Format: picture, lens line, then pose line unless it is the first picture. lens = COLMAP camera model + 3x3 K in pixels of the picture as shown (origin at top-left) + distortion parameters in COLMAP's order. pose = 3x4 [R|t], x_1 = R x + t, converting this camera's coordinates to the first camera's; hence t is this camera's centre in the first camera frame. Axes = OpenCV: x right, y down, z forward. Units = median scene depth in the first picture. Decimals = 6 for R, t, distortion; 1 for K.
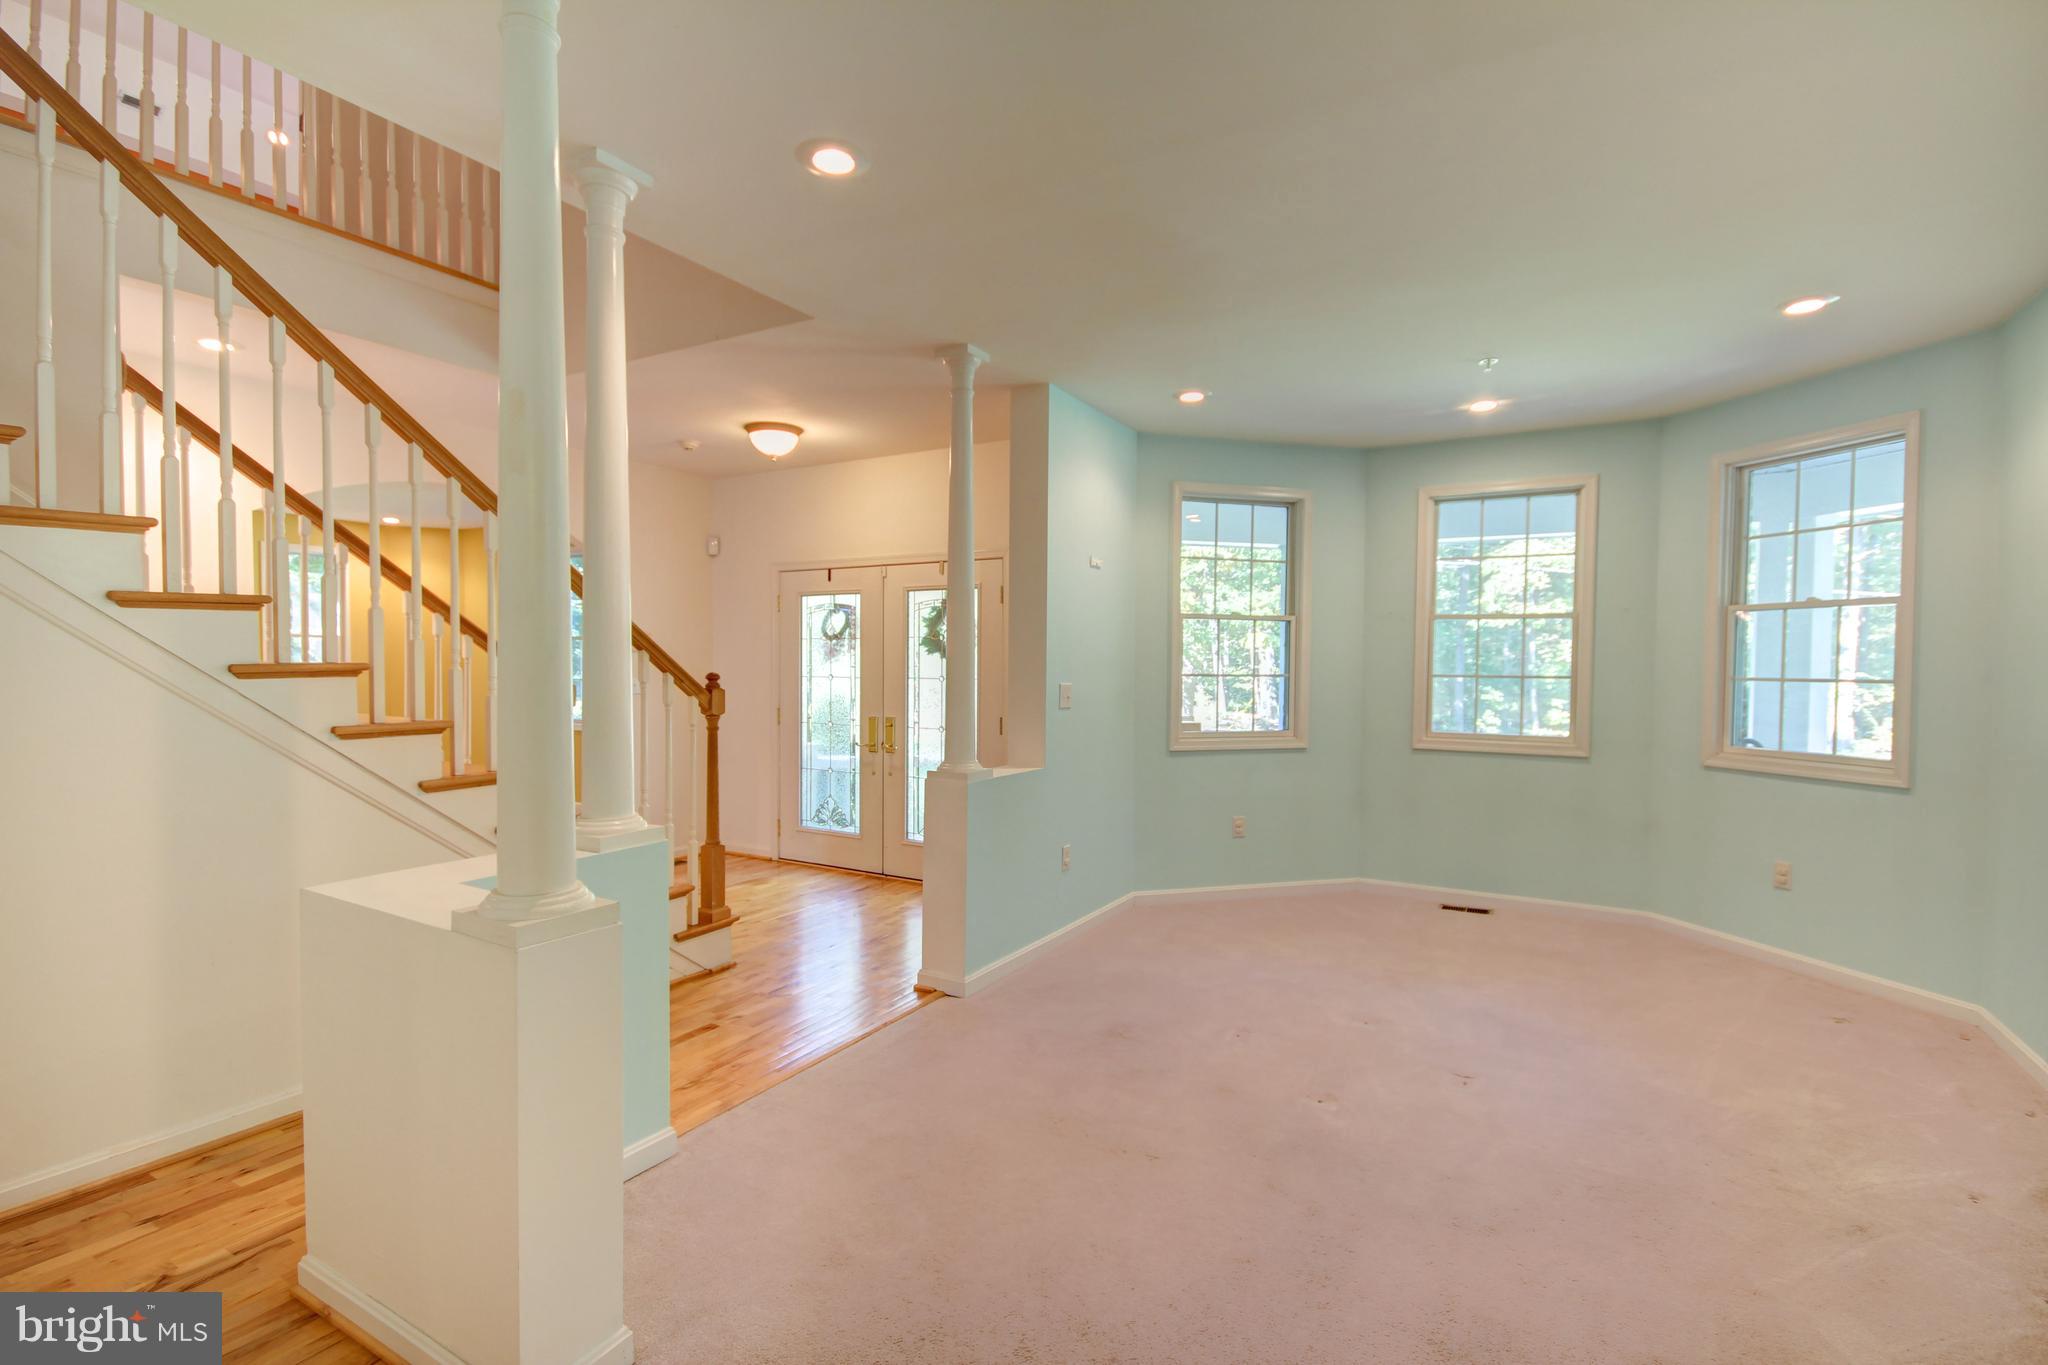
lens RADIAL K [[951.1, 0, 1012.3], [0, 951.1, 682.2], [0, 0, 1]] dist [0.006242, -0.008621]
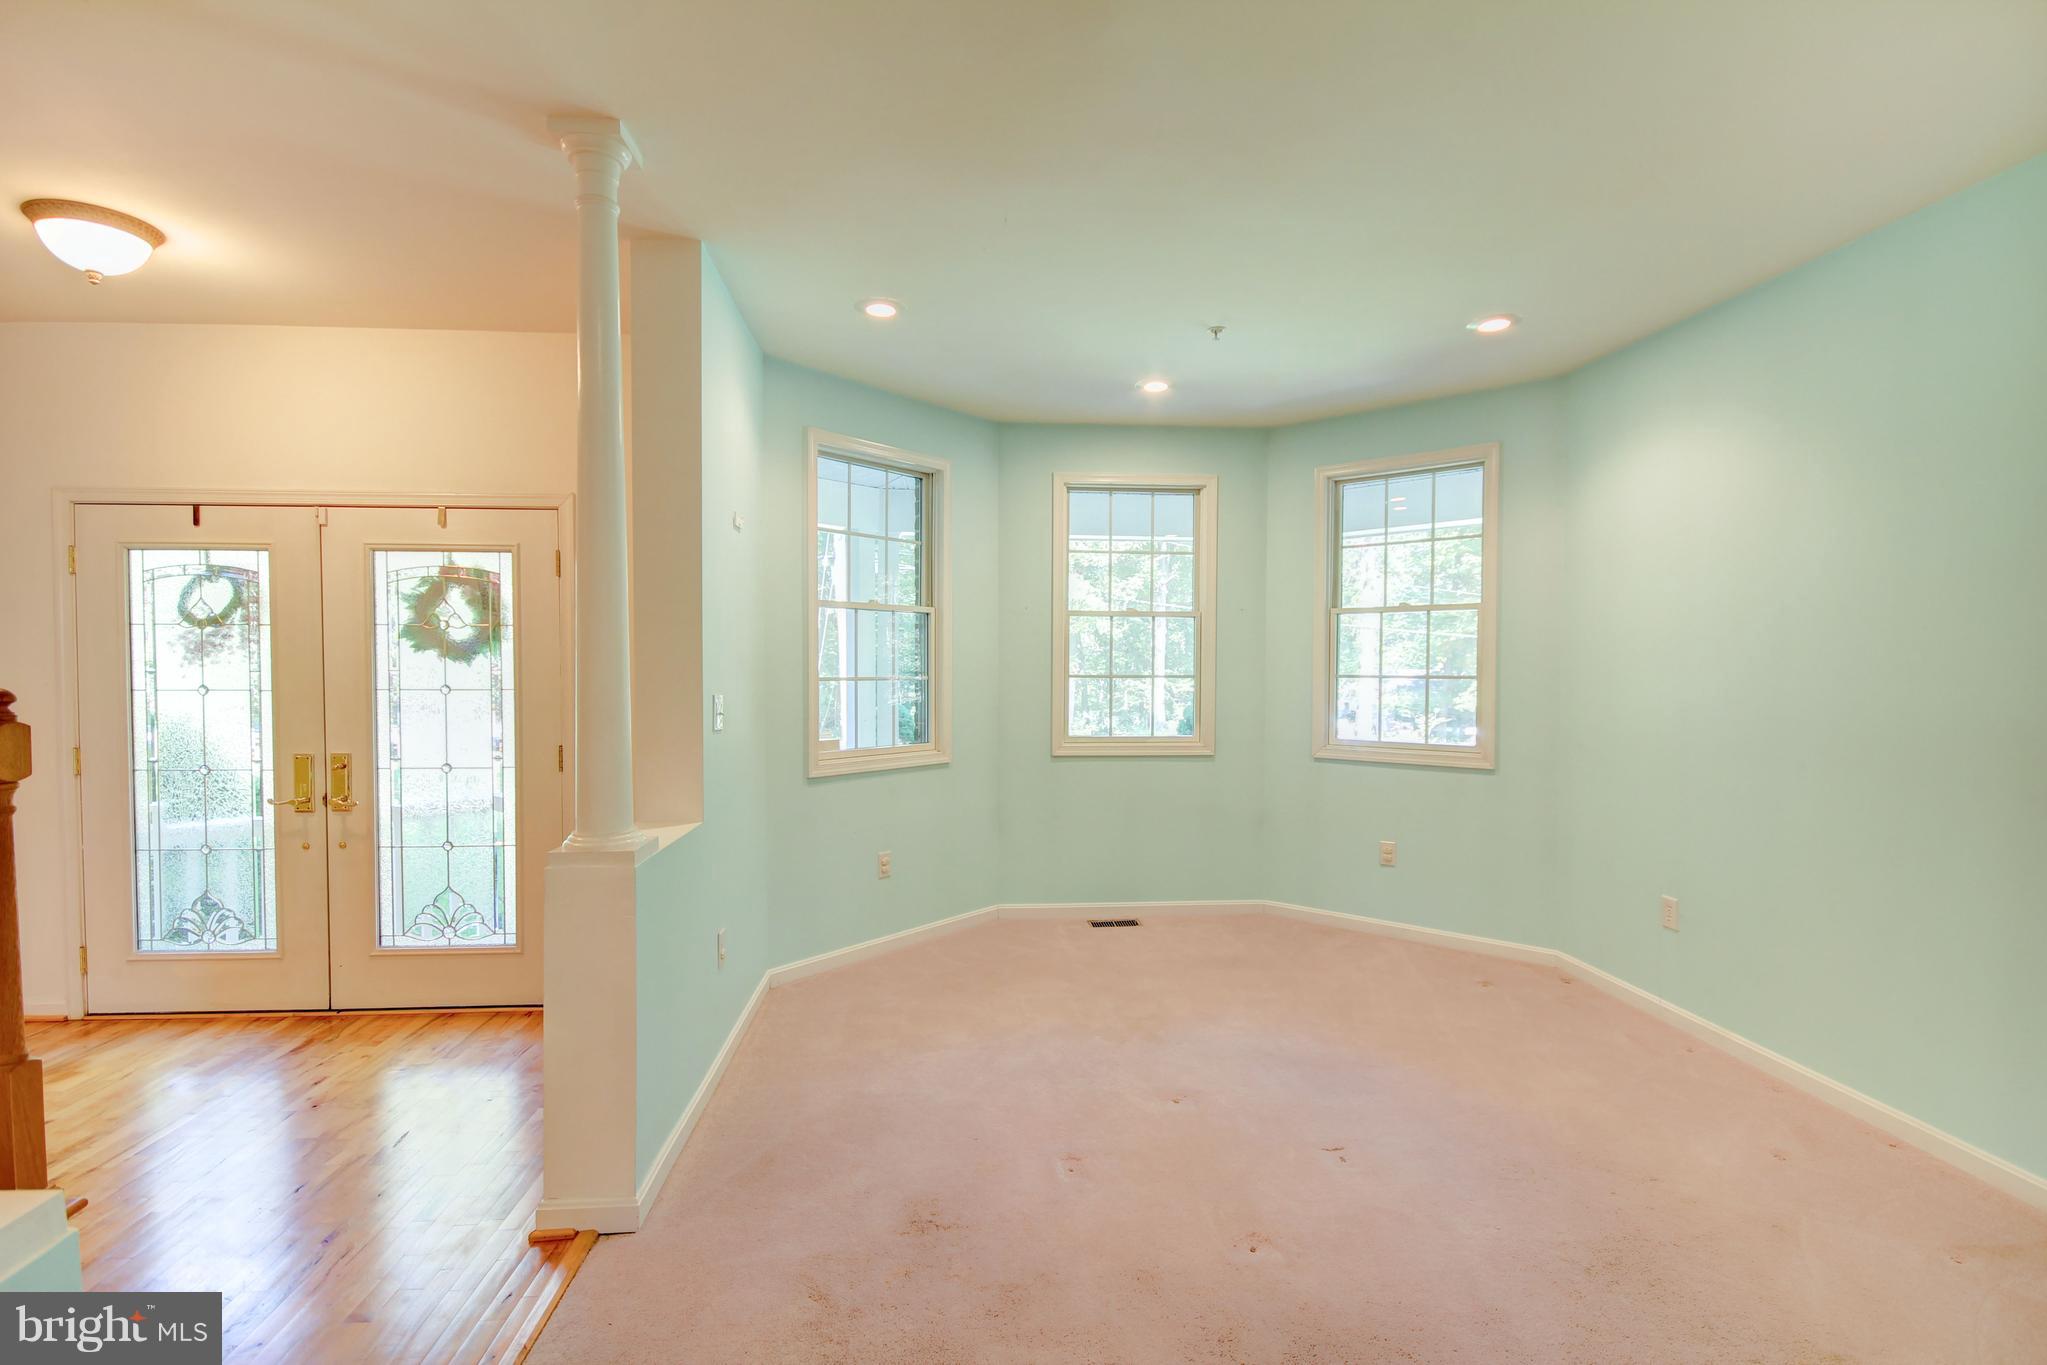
lens RADIAL K [[950.6, 0, 1019.8], [0, 950.6, 689.3], [0, 0, 1]] dist [0.006242, -0.008621]
pose [[0.817563, -0.019182, 0.575519, -0.125045], [0.015391, 0.999816, 0.011461, -0.005206], [-0.575633, -0.000512, 0.817708, 0.250216]]
